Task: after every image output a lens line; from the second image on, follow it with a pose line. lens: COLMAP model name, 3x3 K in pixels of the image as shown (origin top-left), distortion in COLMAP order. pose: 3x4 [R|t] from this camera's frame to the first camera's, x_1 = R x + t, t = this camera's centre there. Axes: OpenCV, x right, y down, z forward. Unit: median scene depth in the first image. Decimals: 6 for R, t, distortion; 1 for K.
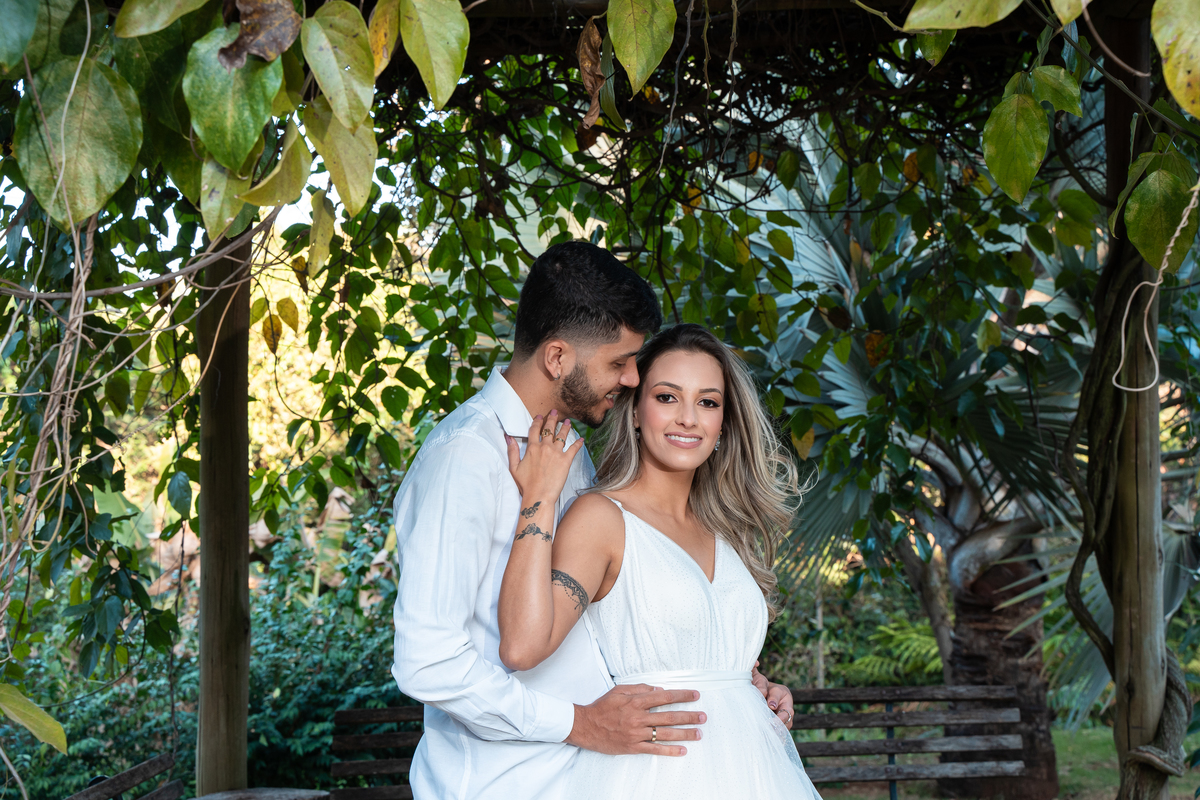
lens RADIAL K [[1653.0, 0, 598.1], [0, 1653.0, 394.5], [0, 0, 1]] dist [0.069956, 0.000000]
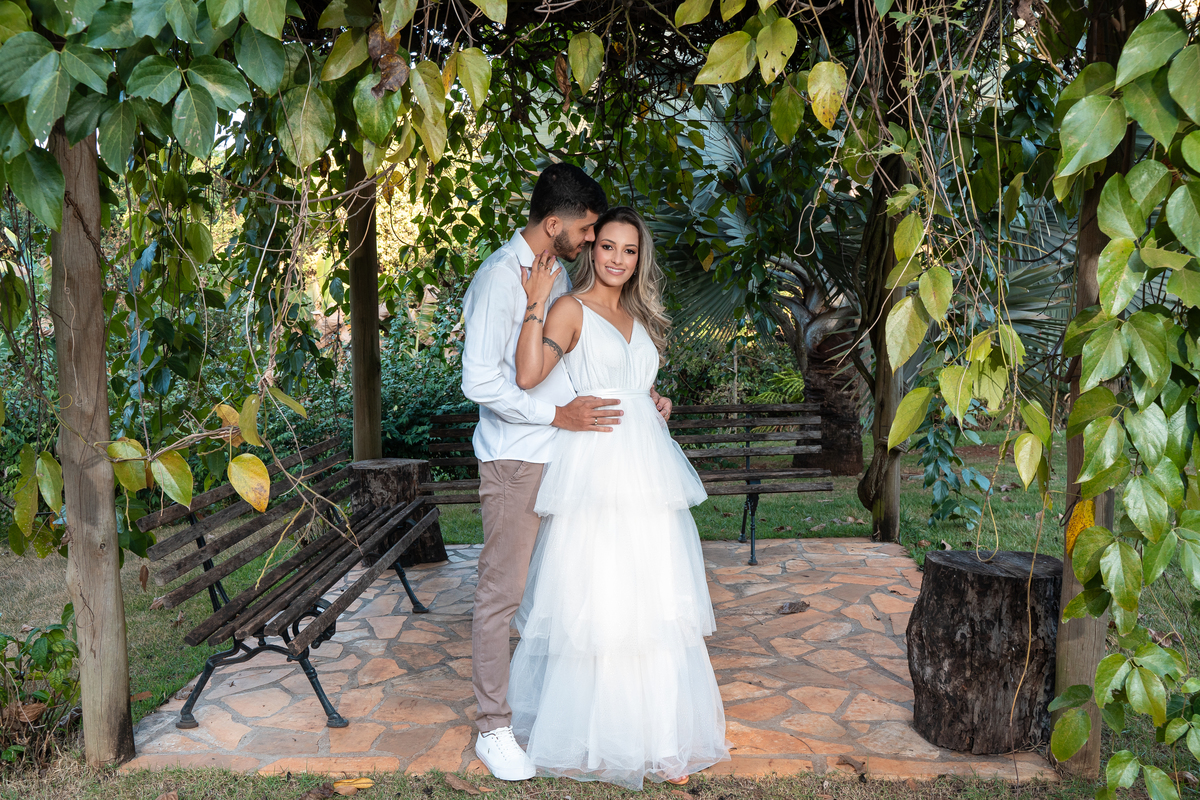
lens RADIAL K [[1115.7, 0, 602.5], [0, 1115.7, 407.2], [0, 0, 1]] dist [-0.047653, 0.000000]
pose [[0.999980, 0.006384, 0.000022, 0.019038], [-0.006296, 0.985634, 0.168776, -0.015264], [0.001056, -0.168772, 0.985654, -0.135482]]
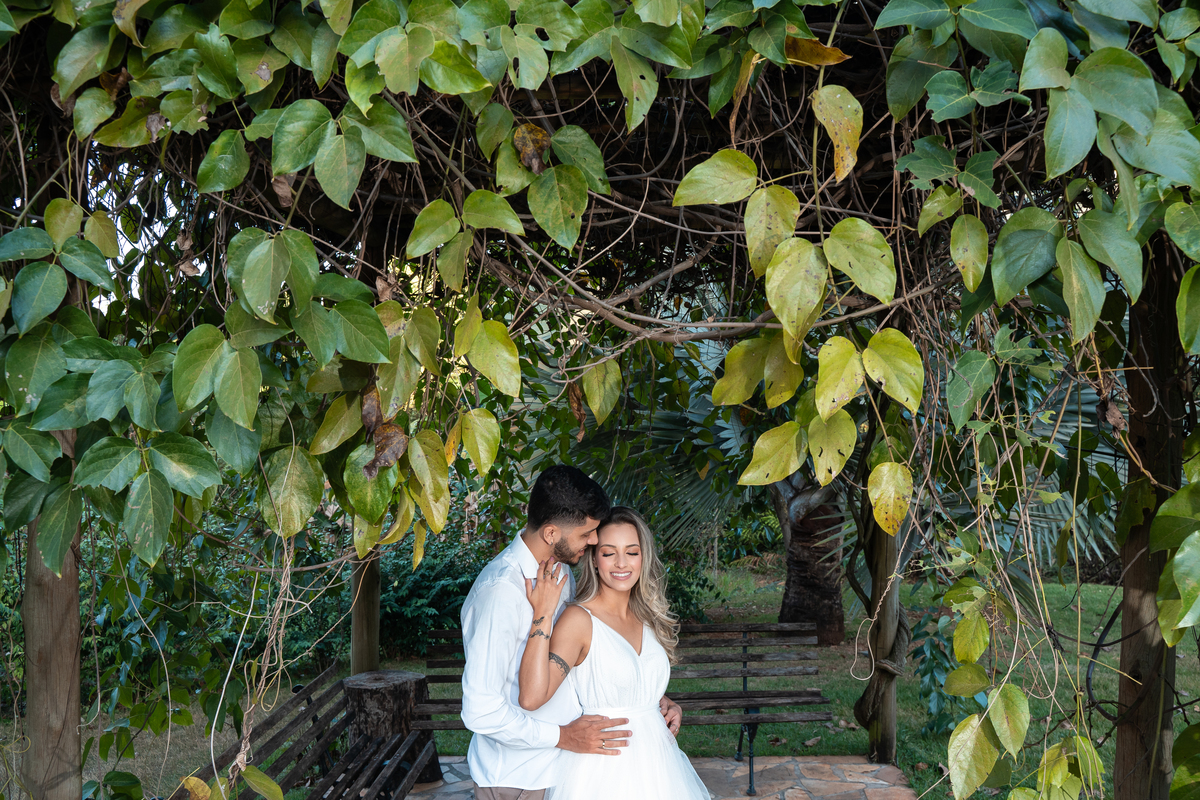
lens RADIAL K [[996.8, 0, 606.8], [0, 996.8, 400.7], [0, 0, 1]] dist [-0.077413, 0.019754]
pose [[0.999661, 0.019058, 0.017717, 0.004808], [-0.020268, 0.997283, 0.070822, -0.112451], [-0.016320, -0.071157, 0.997332, -0.022014]]
